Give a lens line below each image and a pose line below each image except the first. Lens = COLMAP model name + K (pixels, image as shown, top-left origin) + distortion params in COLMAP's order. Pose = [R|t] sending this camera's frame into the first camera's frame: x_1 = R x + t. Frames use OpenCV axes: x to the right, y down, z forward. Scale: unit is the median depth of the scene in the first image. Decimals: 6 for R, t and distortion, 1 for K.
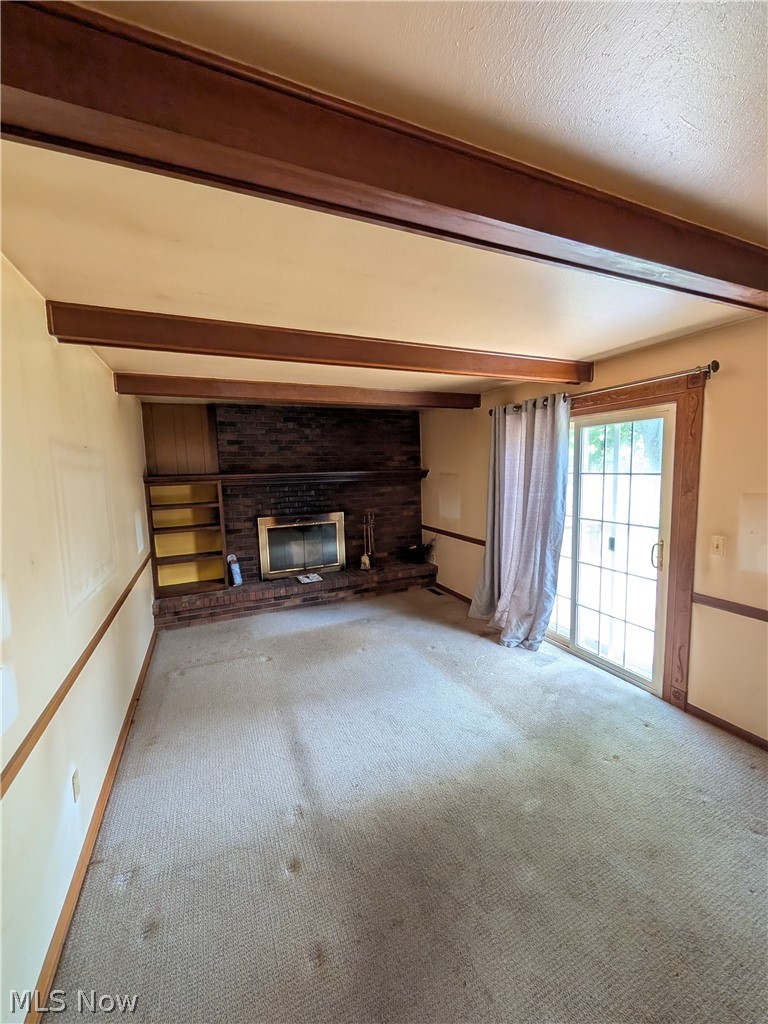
lens RADIAL K [[407.4, 0, 384.2], [0, 407.4, 513.3], [0, 0, 1]] dist [0.003768, -0.000414]
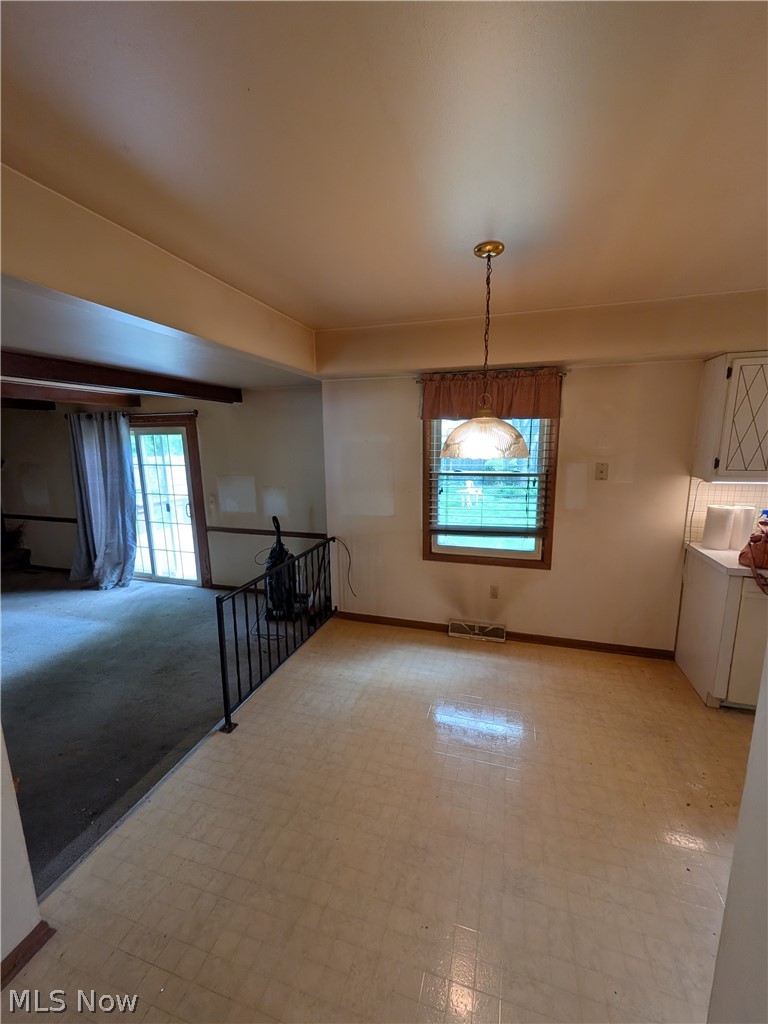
lens RADIAL K [[407.4, 0, 393.0], [0, 407.4, 517.0], [0, 0, 1]] dist [0.003768, -0.000414]
pose [[0.637467, -0.118998, 0.761233, -0.108754], [0.079771, 0.992885, 0.088409, 0.035660], [-0.766337, 0.004366, 0.642424, -0.681265]]
